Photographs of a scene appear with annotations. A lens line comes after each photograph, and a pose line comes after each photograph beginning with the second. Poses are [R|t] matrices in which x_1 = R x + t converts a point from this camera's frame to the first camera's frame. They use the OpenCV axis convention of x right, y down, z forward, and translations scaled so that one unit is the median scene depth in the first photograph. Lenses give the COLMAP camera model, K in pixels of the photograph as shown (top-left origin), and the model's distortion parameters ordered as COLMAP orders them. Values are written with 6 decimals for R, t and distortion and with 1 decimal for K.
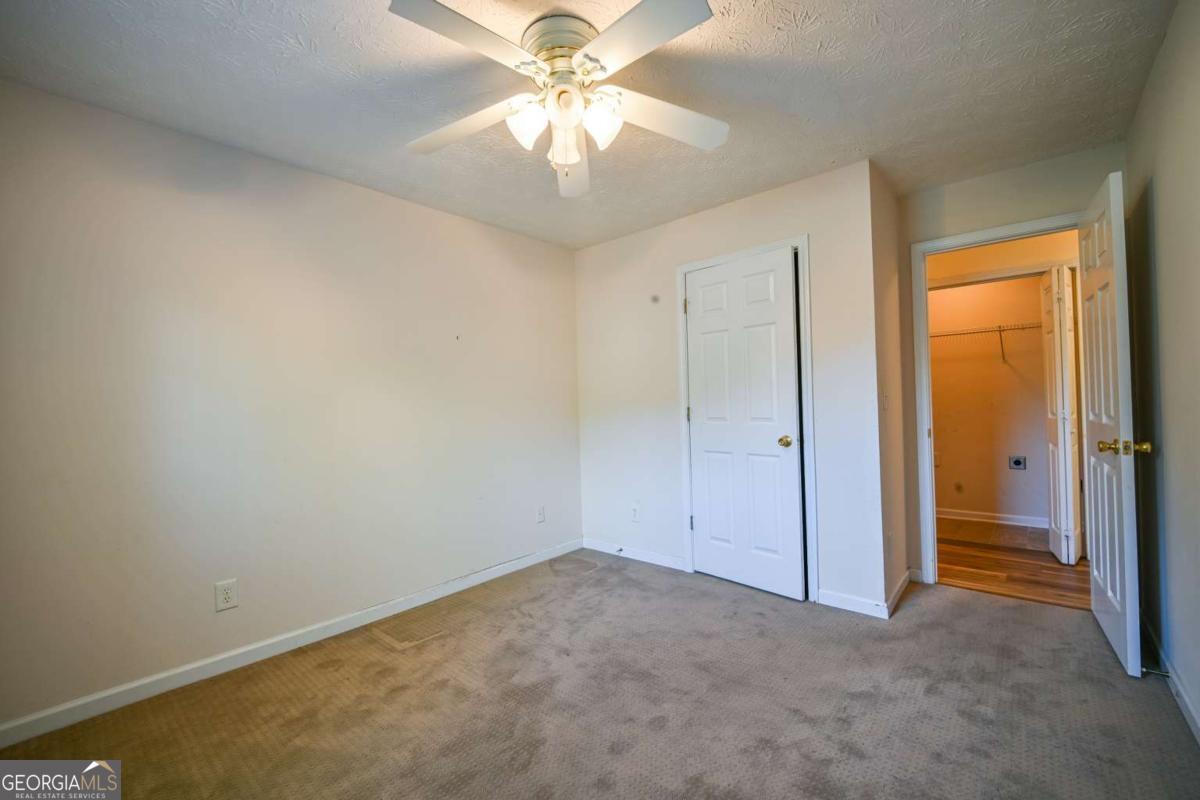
lens RADIAL K [[494.6, 0, 605.7], [0, 494.6, 393.0], [0, 0, 1]] dist [0.002397, -0.007877]
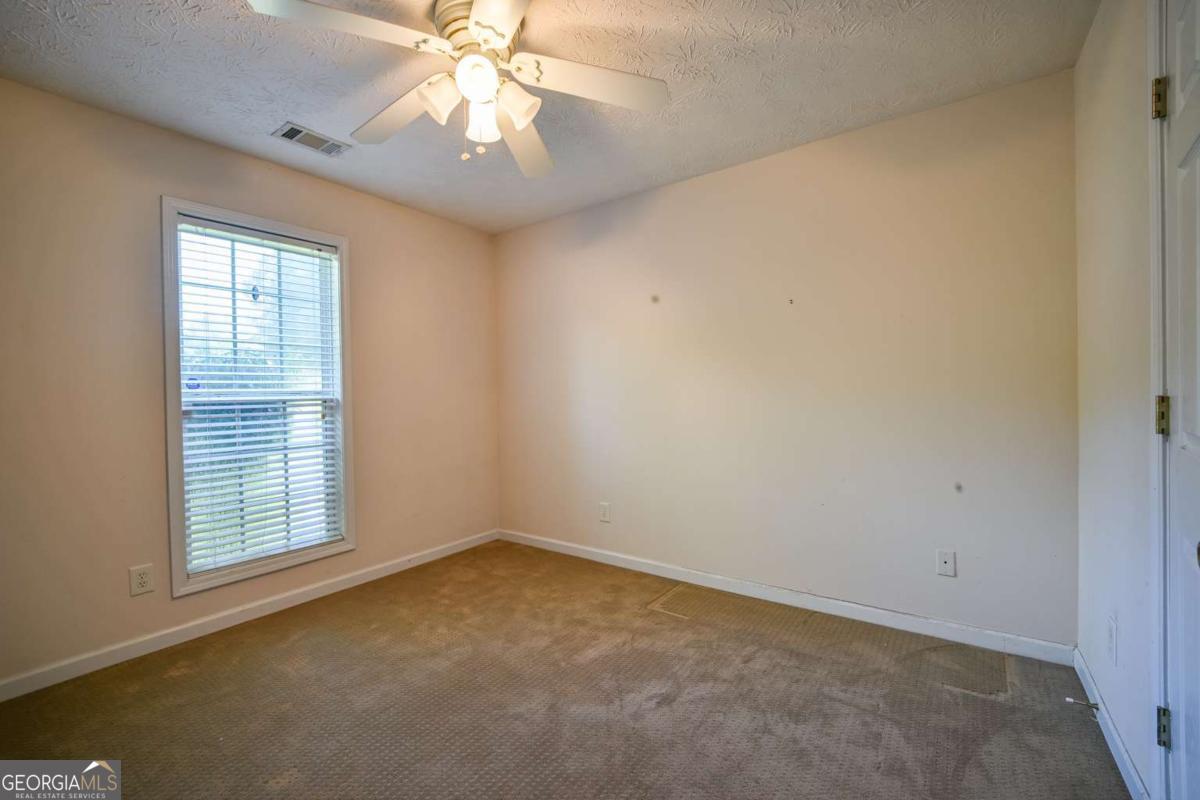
lens RADIAL K [[494.6, 0, 604.3], [0, 494.6, 398.4], [0, 0, 1]] dist [0.002397, -0.007877]
pose [[0.124203, 0.043445, -0.991305, 0.521739], [0.019082, 0.998752, 0.046162, 0.007756], [0.992073, -0.024650, 0.123219, 0.649856]]
